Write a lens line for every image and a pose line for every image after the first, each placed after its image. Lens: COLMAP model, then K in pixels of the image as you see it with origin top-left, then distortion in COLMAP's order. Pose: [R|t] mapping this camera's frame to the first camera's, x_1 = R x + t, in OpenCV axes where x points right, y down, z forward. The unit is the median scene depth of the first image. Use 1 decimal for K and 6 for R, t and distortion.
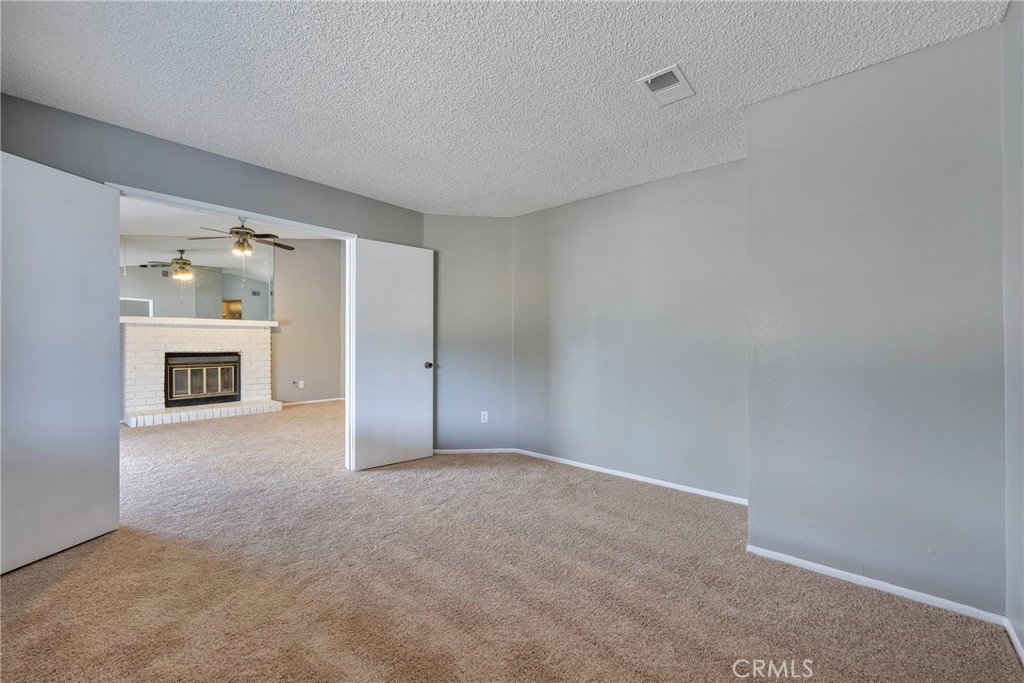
lens RADIAL K [[426.7, 0, 512.0], [0, 426.7, 341.5], [0, 0, 1]] dist [0.014522, 0.000017]
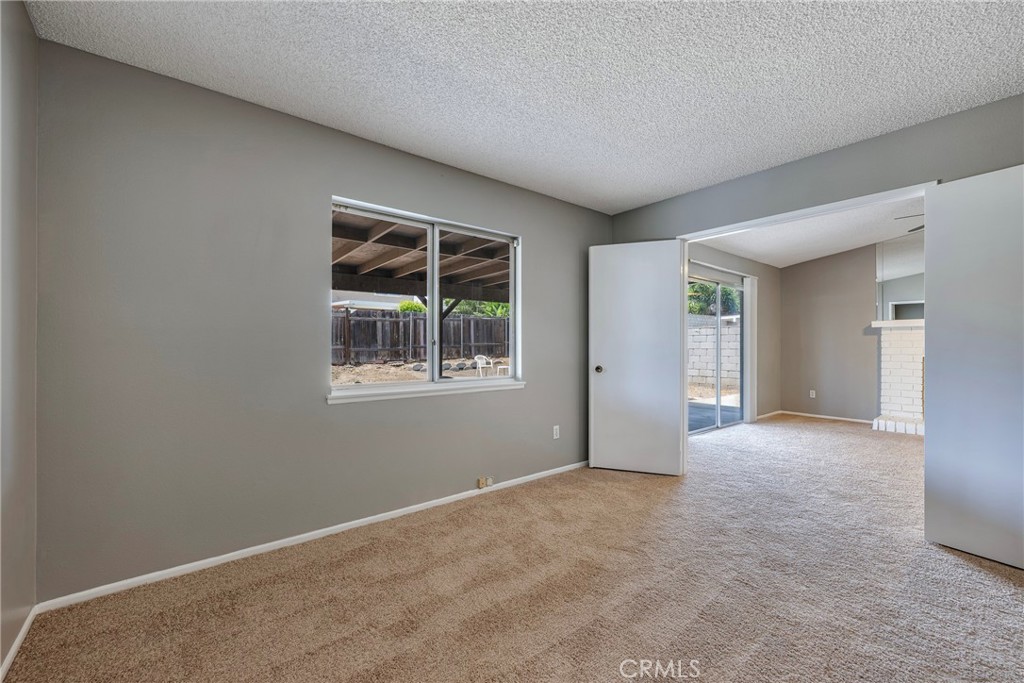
lens RADIAL K [[426.7, 0, 512.0], [0, 426.7, 341.5], [0, 0, 1]] dist [0.014522, 0.000017]
pose [[-0.187909, -0.016966, -0.982040, 0.442915], [0.004864, 0.999822, -0.018204, 0.007735], [0.982174, -0.008197, -0.187793, 0.541422]]
